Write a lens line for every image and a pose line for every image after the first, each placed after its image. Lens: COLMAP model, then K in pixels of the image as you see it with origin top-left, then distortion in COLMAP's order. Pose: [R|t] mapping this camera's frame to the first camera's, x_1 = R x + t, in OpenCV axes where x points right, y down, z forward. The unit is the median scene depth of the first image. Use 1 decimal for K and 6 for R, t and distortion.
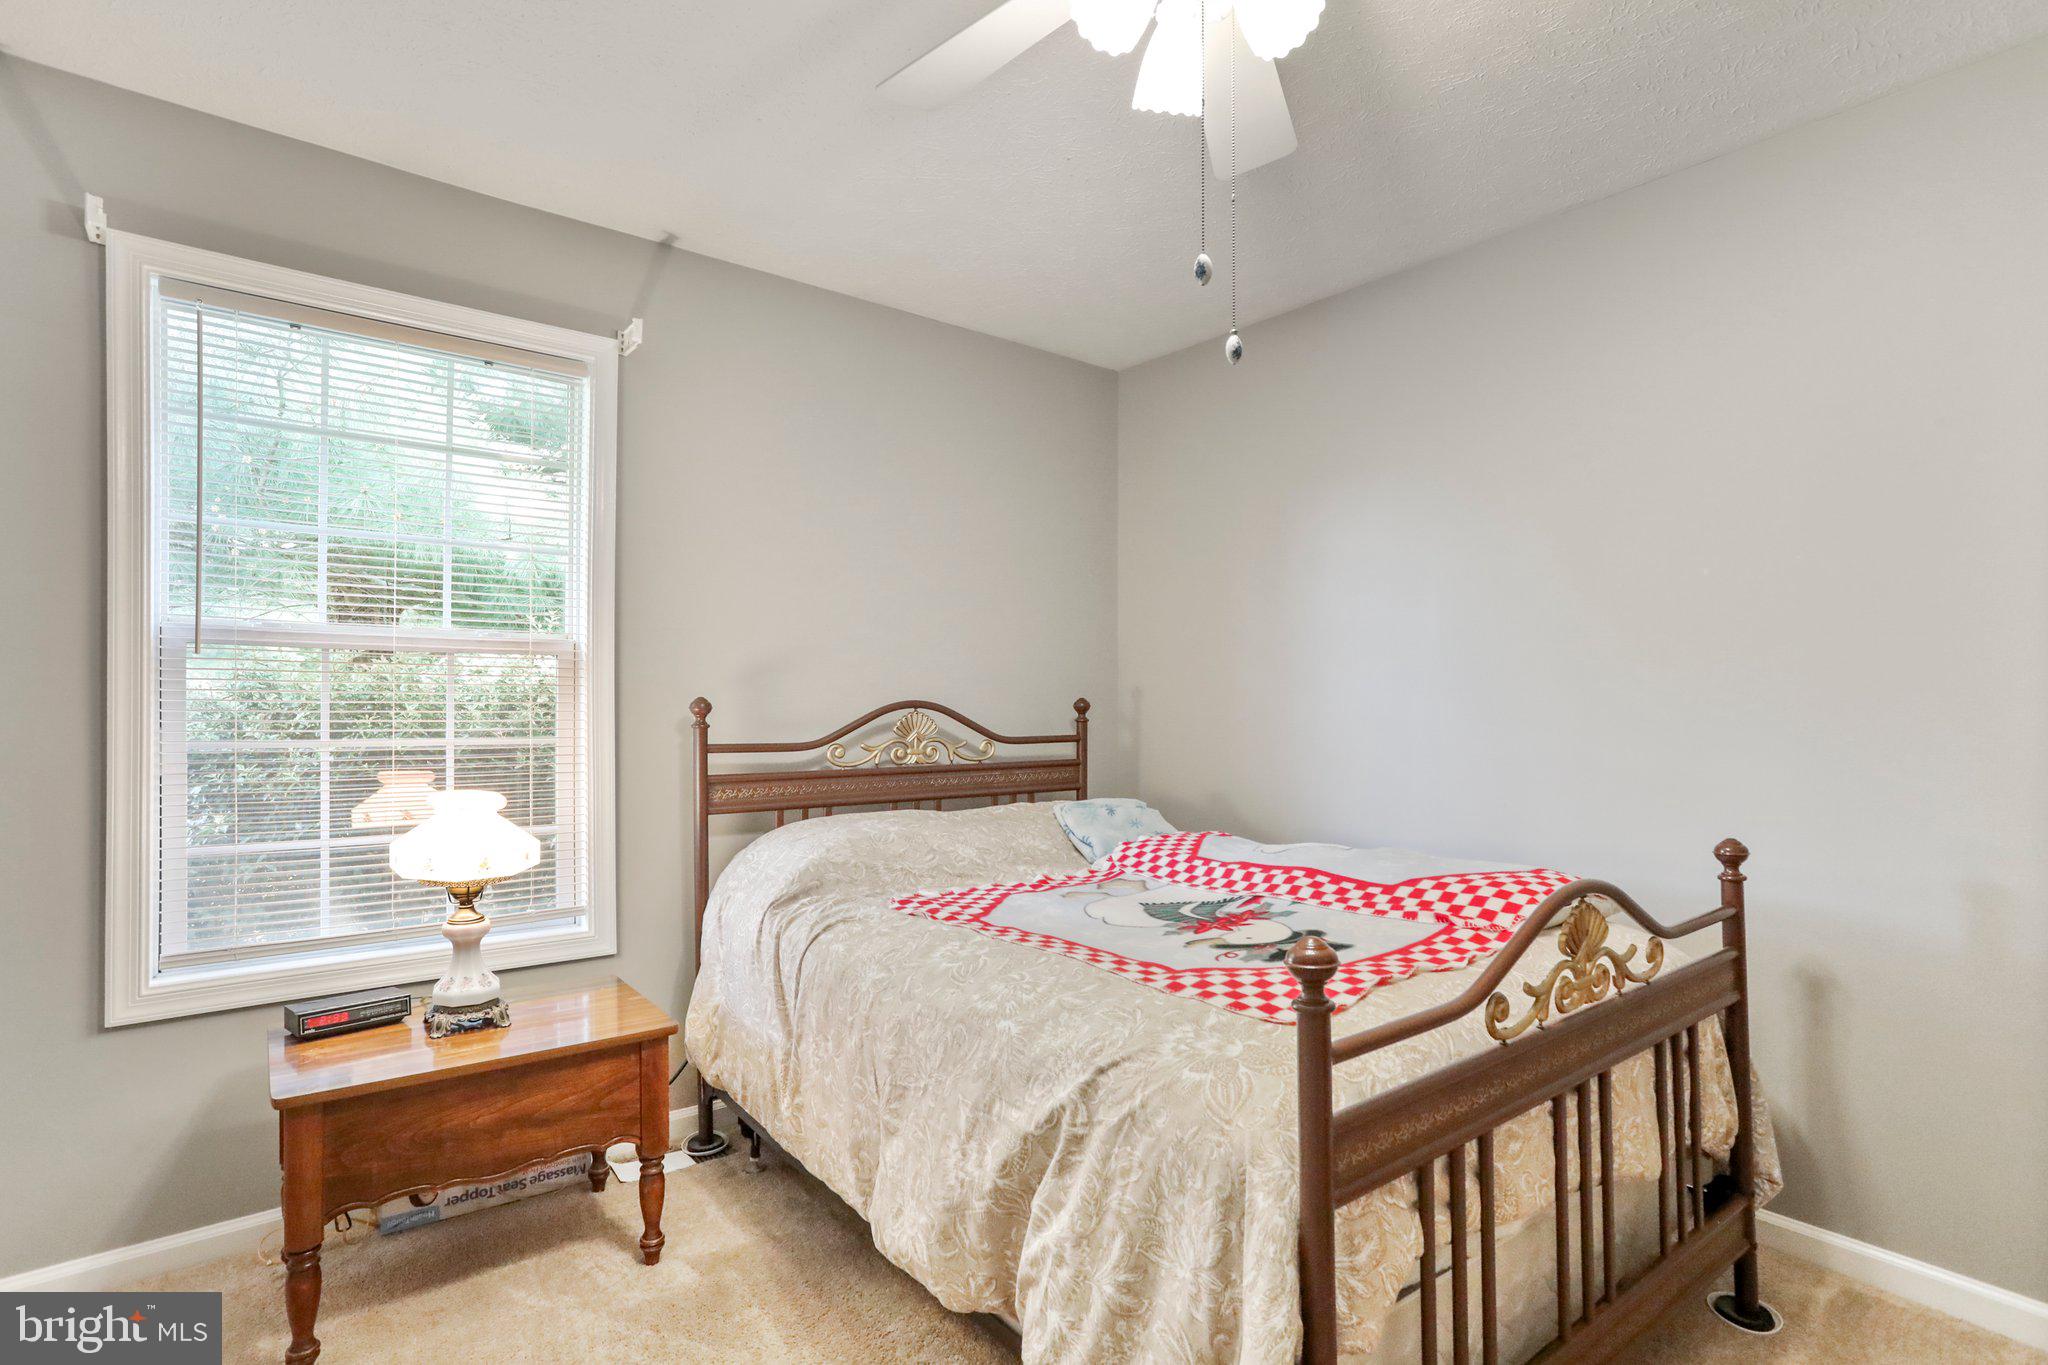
lens RADIAL K [[1003.0, 0, 1029.5], [0, 1003.0, 699.0], [0, 0, 1]] dist [-0.022671, 0.005513]
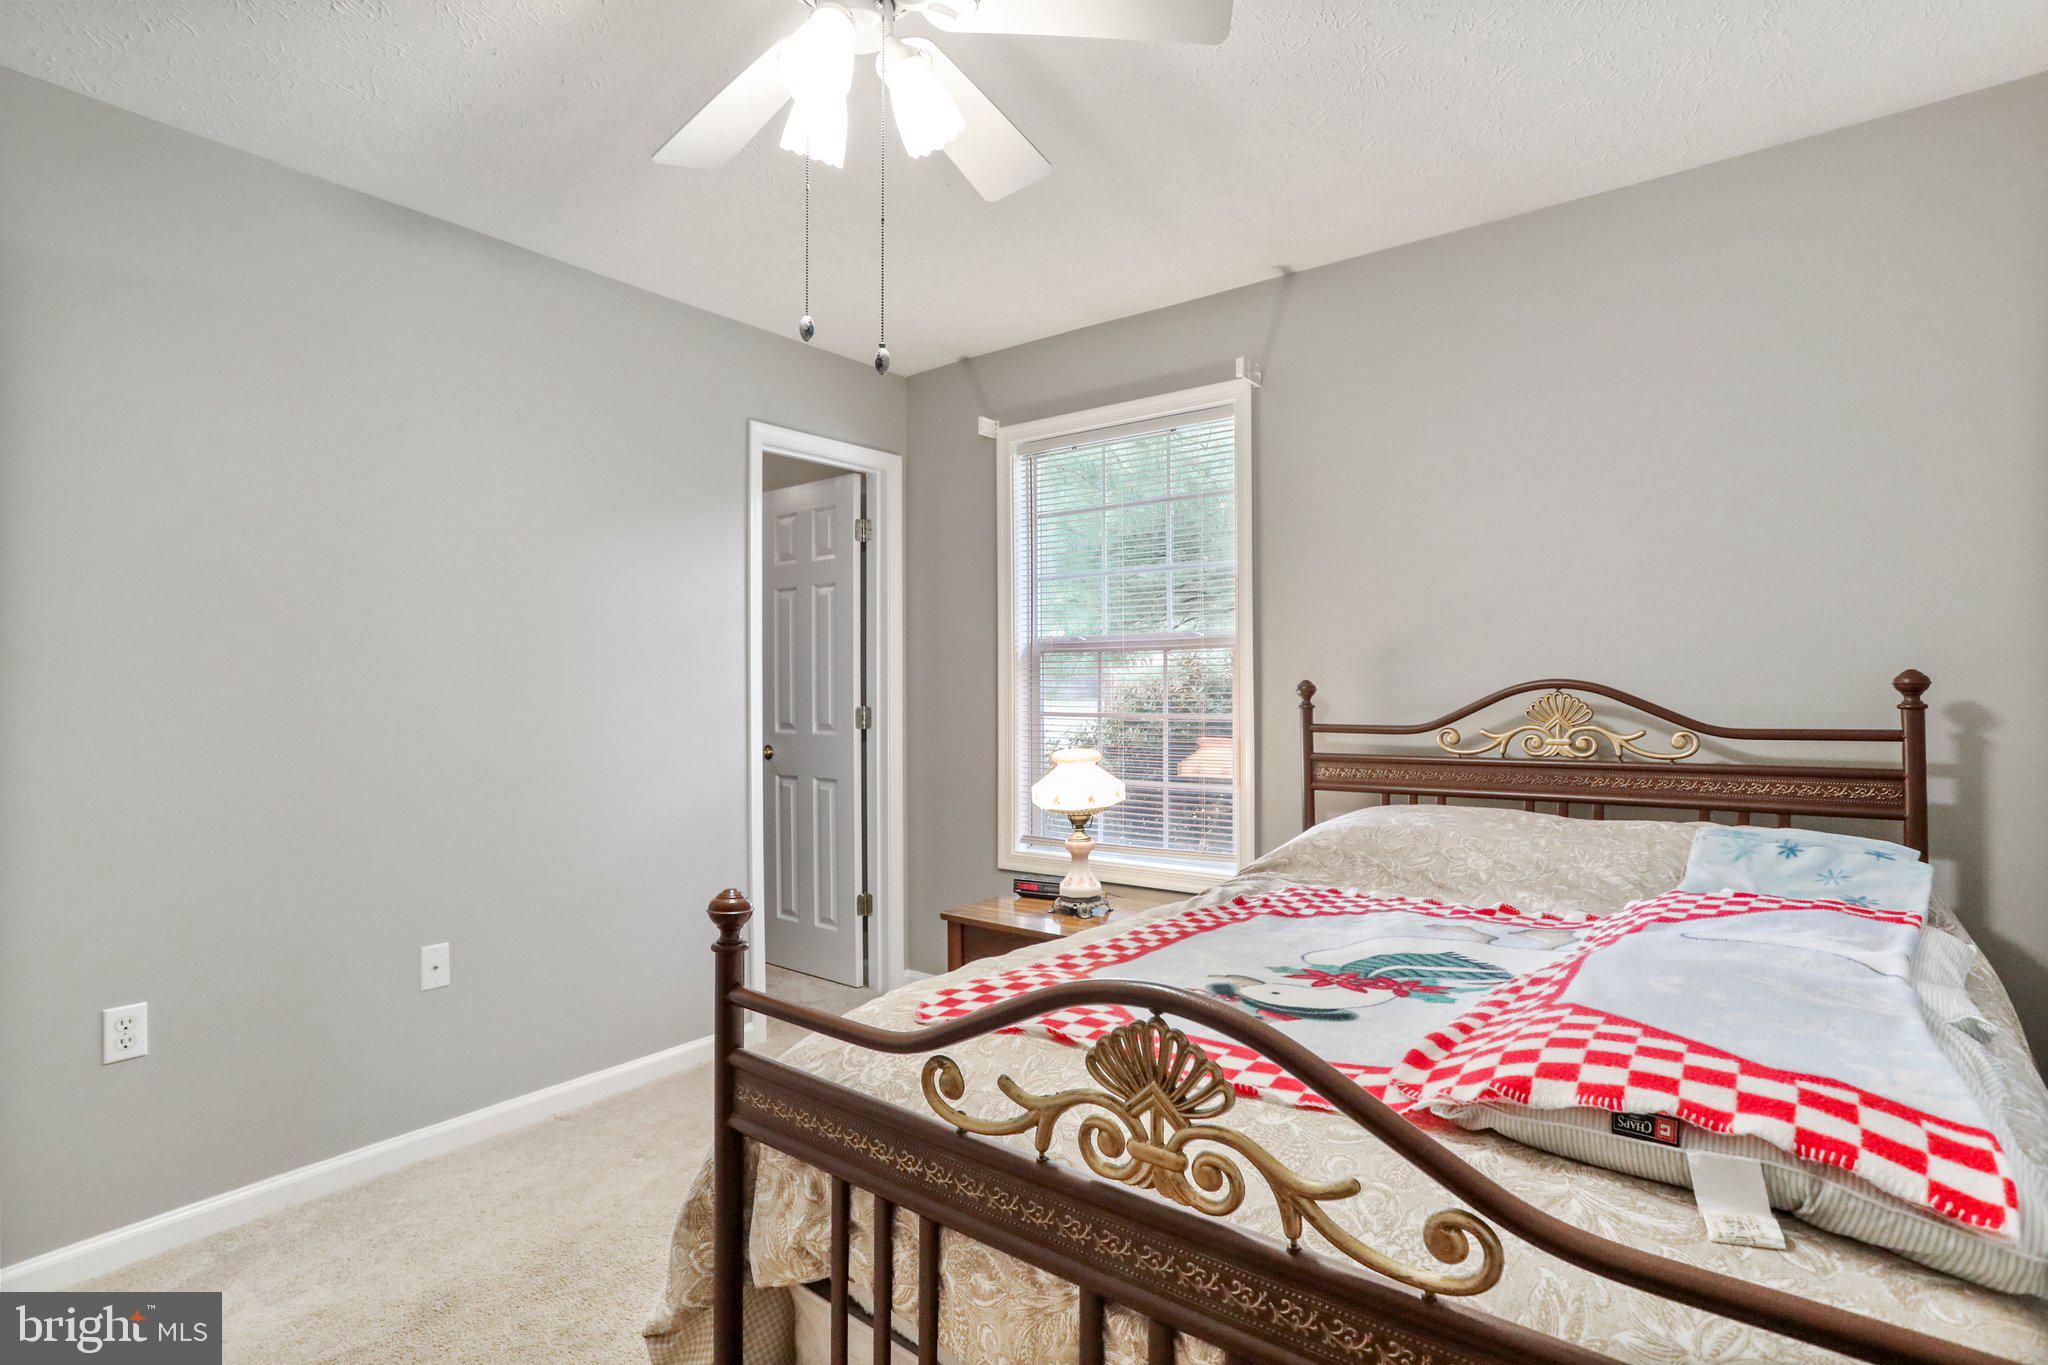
lens RADIAL K [[1003.0, 0, 1040.4], [0, 1003.0, 677.5], [0, 0, 1]] dist [-0.022671, 0.005513]
pose [[0.256417, -0.014741, -0.966454, 0.642980], [0.018190, 0.999780, -0.010423, 0.001162], [0.966395, -0.014908, 0.256629, 0.443625]]
